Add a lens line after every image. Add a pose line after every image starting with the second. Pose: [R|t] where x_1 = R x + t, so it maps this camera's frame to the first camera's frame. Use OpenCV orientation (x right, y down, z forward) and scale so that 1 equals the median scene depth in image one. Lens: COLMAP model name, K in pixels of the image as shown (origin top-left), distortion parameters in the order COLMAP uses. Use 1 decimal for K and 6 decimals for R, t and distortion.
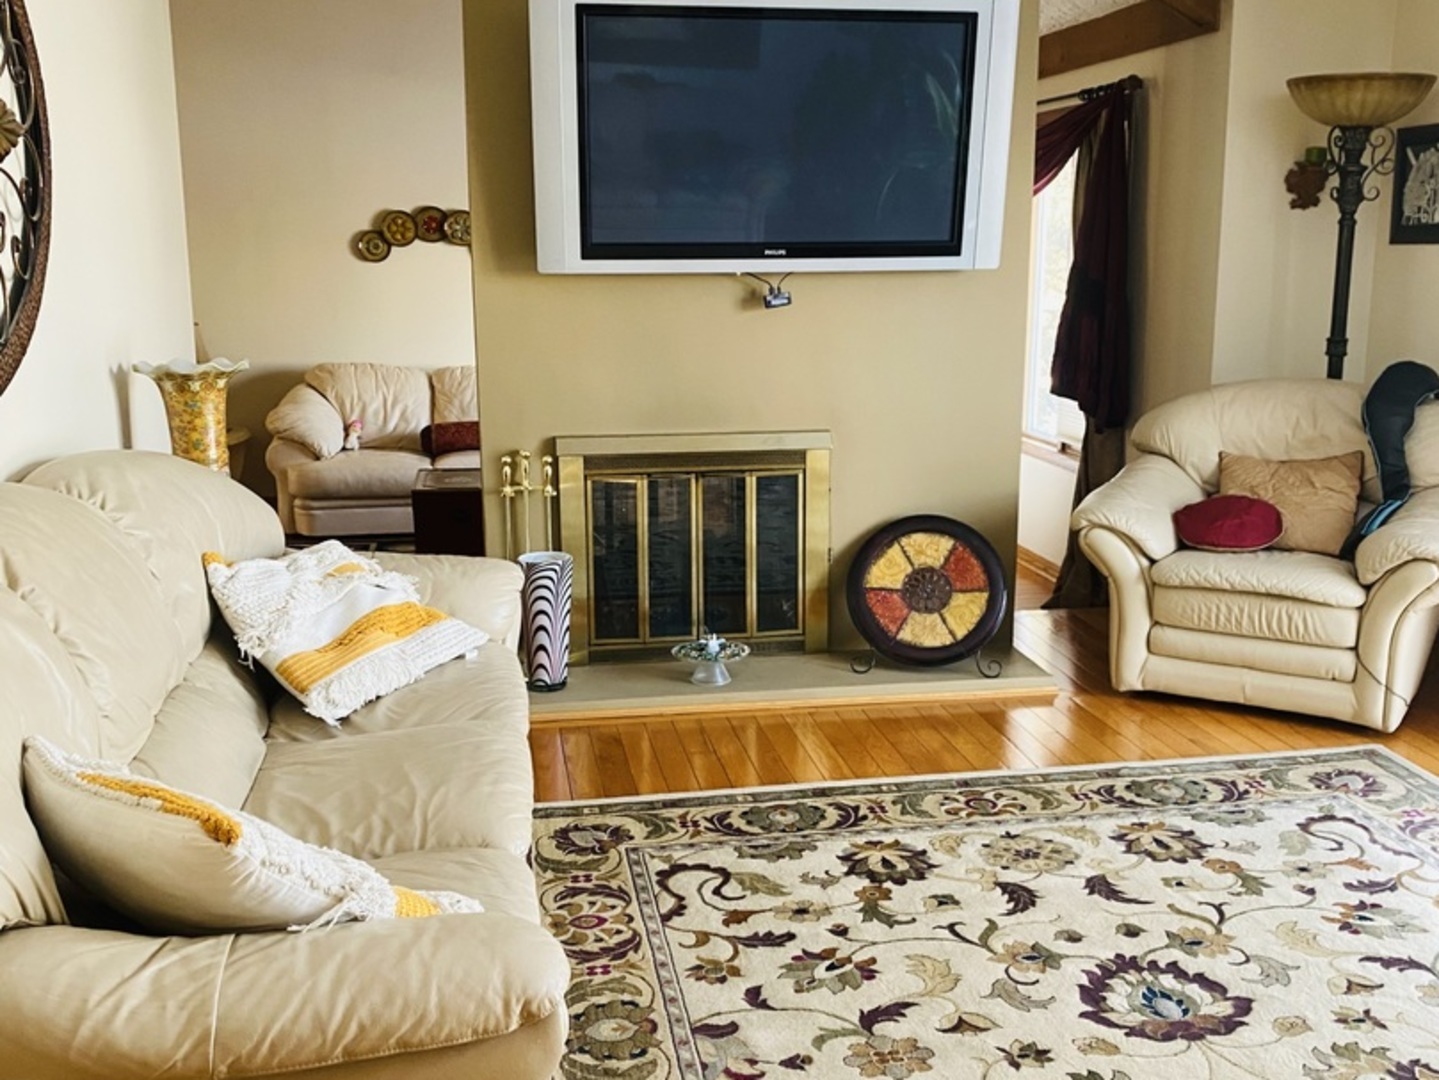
lens RADIAL K [[1460.9, 0, 719.5], [0, 1460.9, 540.0], [0, 0, 1]] dist [0.092478, -0.230153]
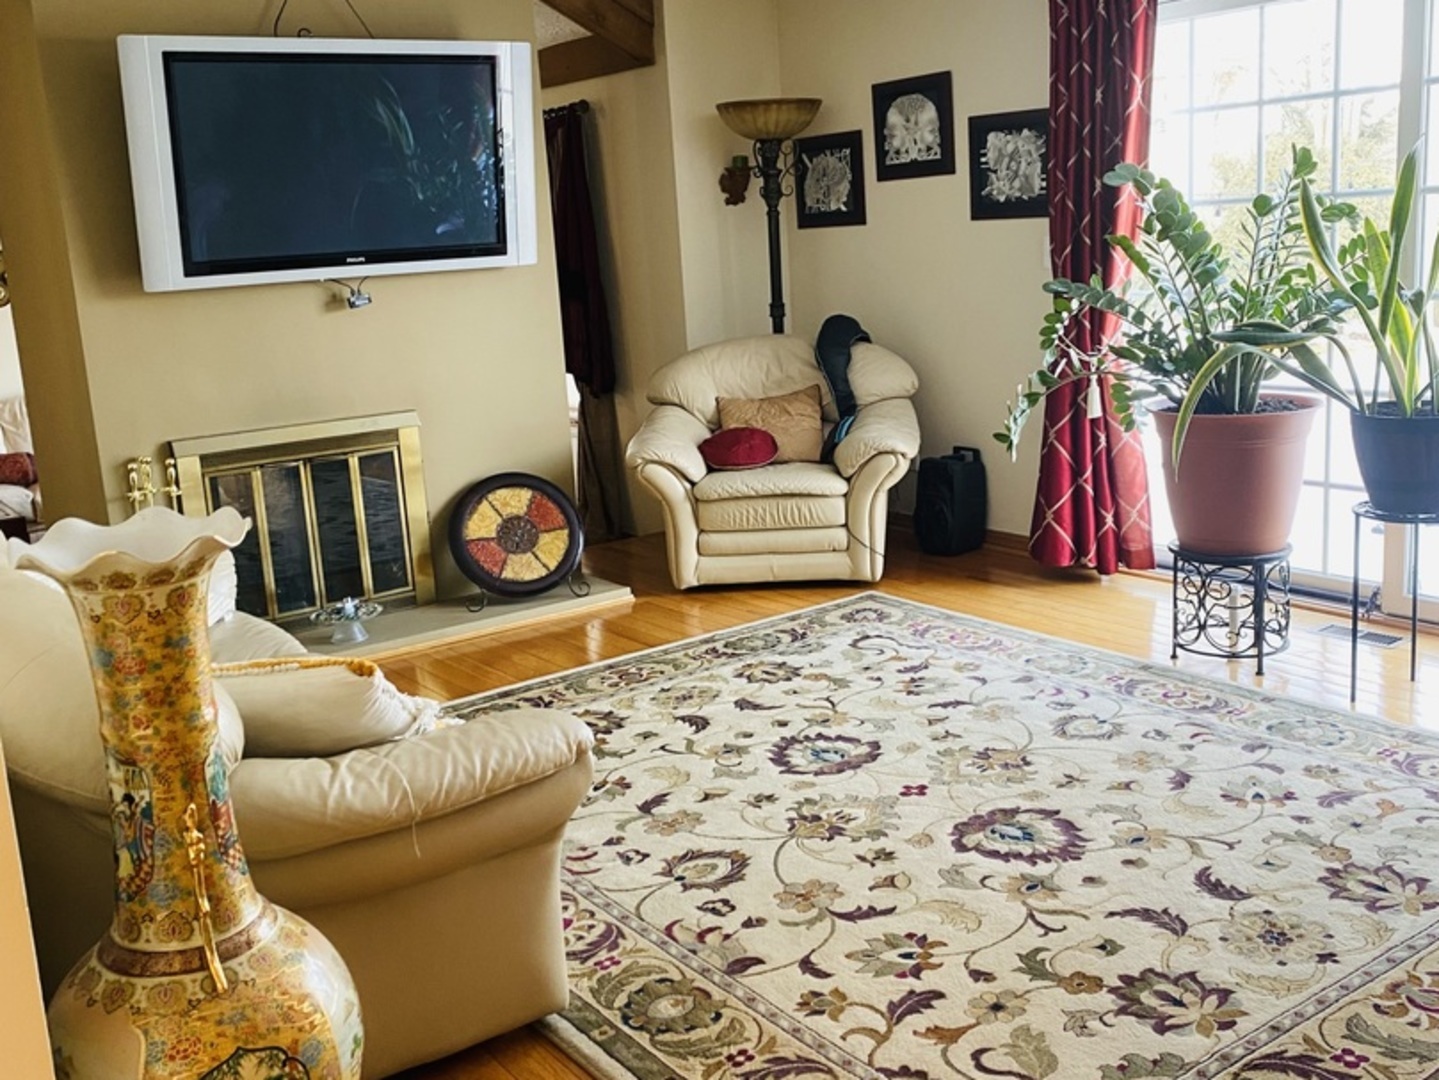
lens RADIAL K [[1481.0, 0, 719.5], [0, 1481.0, 540.0], [0, 0, 1]] dist [0.181649, -0.773985]
pose [[0.893731, -0.139753, 0.426279, -0.253583], [0.143136, 0.989405, 0.024273, 0.036202], [-0.425155, 0.039322, 0.904266, -0.186408]]
